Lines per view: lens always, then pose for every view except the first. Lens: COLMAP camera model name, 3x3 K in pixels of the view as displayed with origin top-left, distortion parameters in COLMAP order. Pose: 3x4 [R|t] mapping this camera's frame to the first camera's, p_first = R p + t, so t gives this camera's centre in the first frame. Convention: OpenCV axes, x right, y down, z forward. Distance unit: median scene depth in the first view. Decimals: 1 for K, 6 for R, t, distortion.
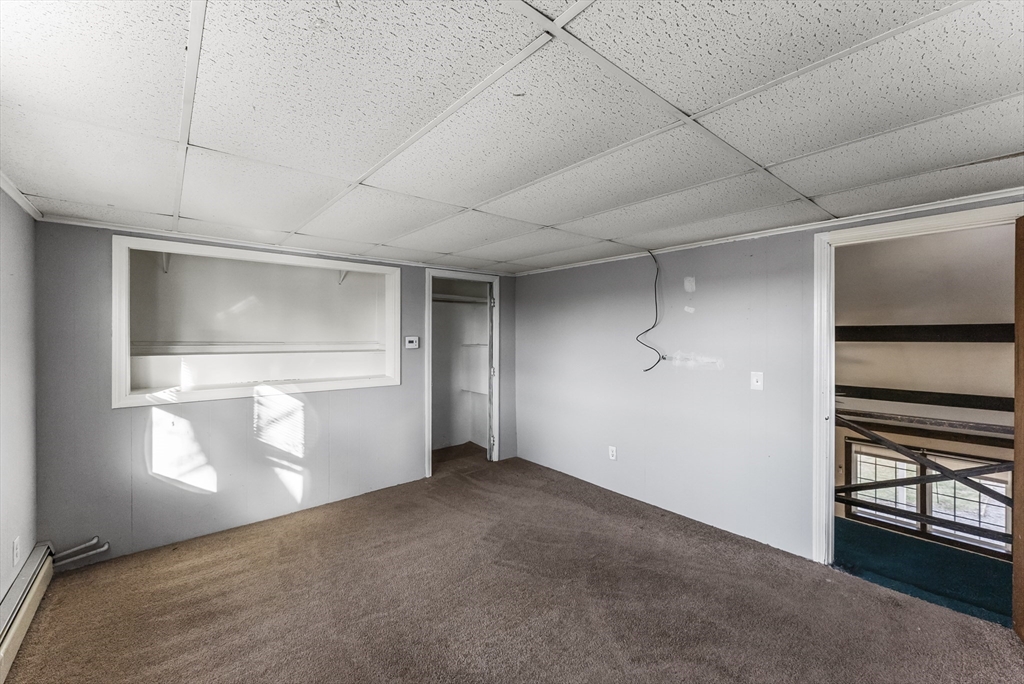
lens RADIAL K [[416.1, 0, 503.0], [0, 416.1, 337.2], [0, 0, 1]] dist [0.001269, 0.000247]
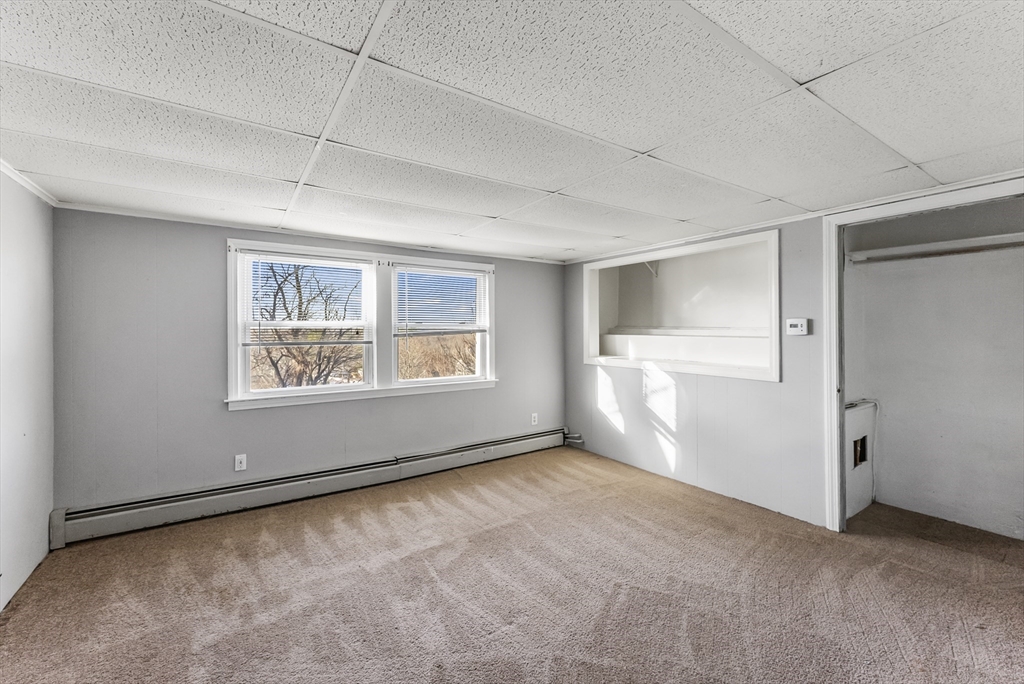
lens RADIAL K [[416.1, 0, 509.7], [0, 416.1, 330.8], [0, 0, 1]] dist [0.001269, 0.000247]
pose [[-0.096480, 0.001908, -0.995333, 0.684455], [-0.006761, 0.999974, 0.002572, 0.026485], [0.995312, 0.006977, -0.096465, 0.709447]]
